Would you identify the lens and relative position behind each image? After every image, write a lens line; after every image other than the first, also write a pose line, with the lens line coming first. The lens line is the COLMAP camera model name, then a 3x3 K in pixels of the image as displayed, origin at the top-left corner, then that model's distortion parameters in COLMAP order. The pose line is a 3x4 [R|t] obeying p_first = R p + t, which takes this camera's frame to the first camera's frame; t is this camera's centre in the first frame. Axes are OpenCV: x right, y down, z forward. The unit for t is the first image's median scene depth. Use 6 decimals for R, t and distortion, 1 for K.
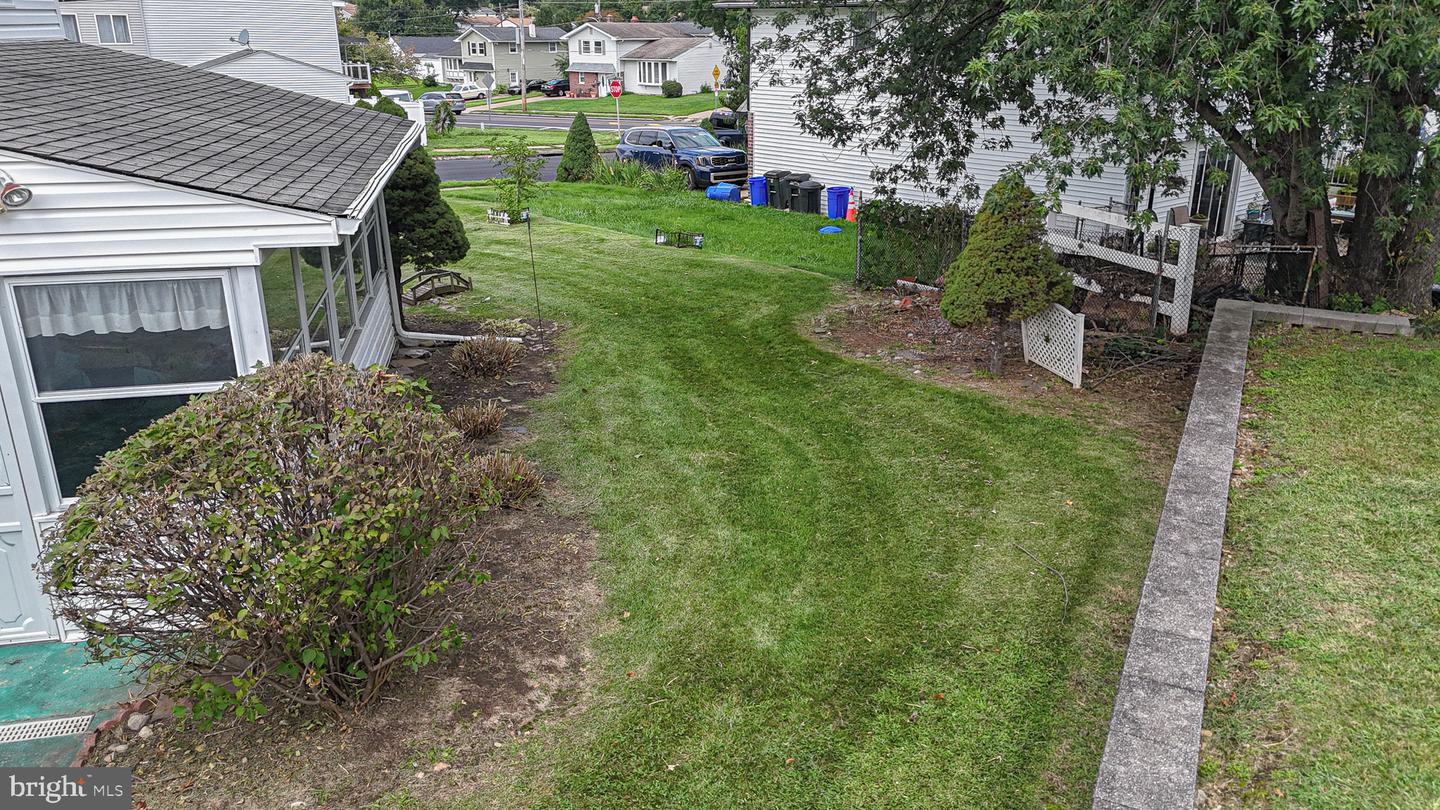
lens RADIAL K [[1061.8, 0, 725.8], [0, 1061.8, 414.0], [0, 0, 1]] dist [0.047758, -0.013934]
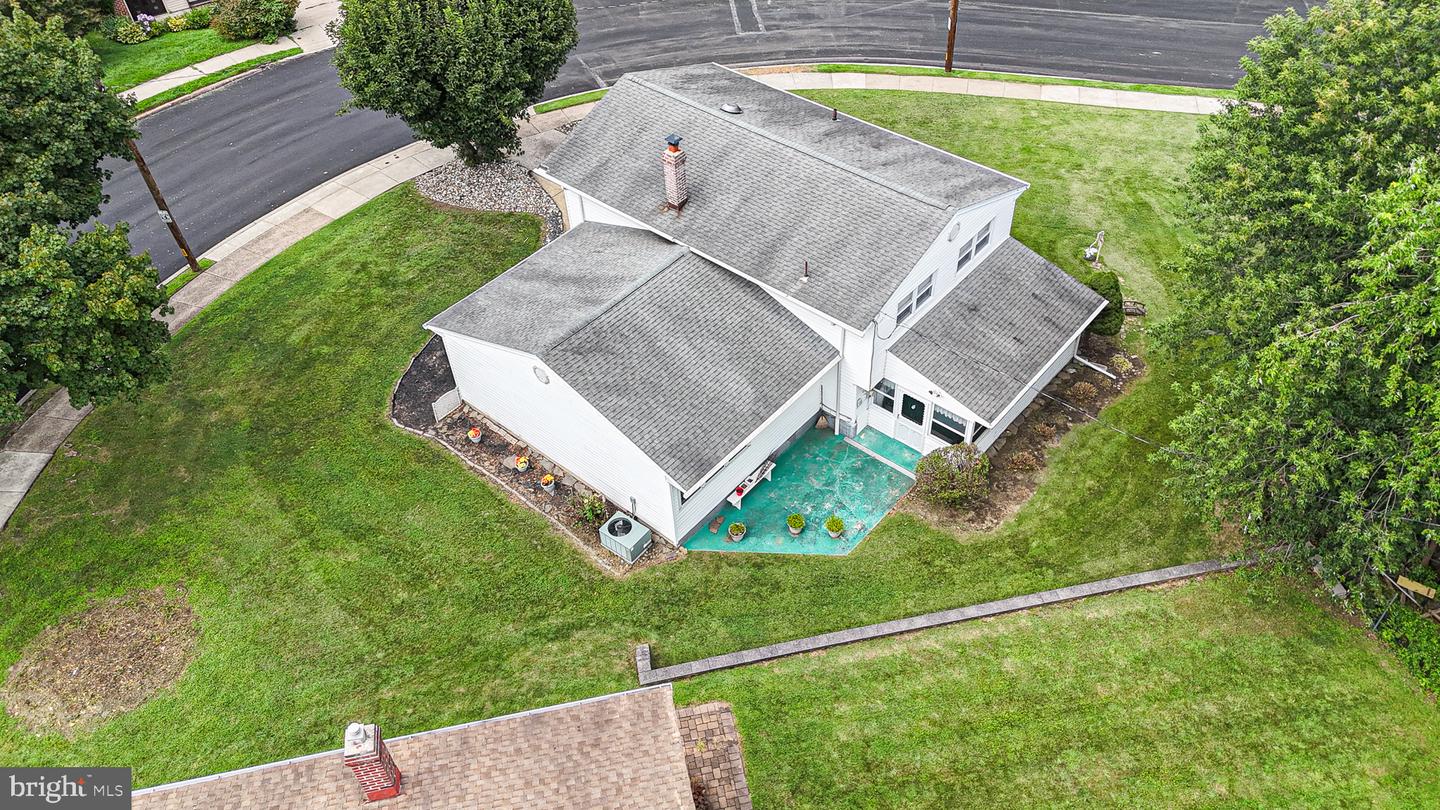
lens RADIAL K [[1061.8, 0, 714.6], [0, 1061.8, 402.5], [0, 0, 1]] dist [0.047758, -0.013934]
pose [[0.609285, 0.547649, -0.573457, 1.560367], [-0.238097, 0.816174, 0.526469, -2.468884], [0.756361, -0.184231, 0.627676, -2.901515]]
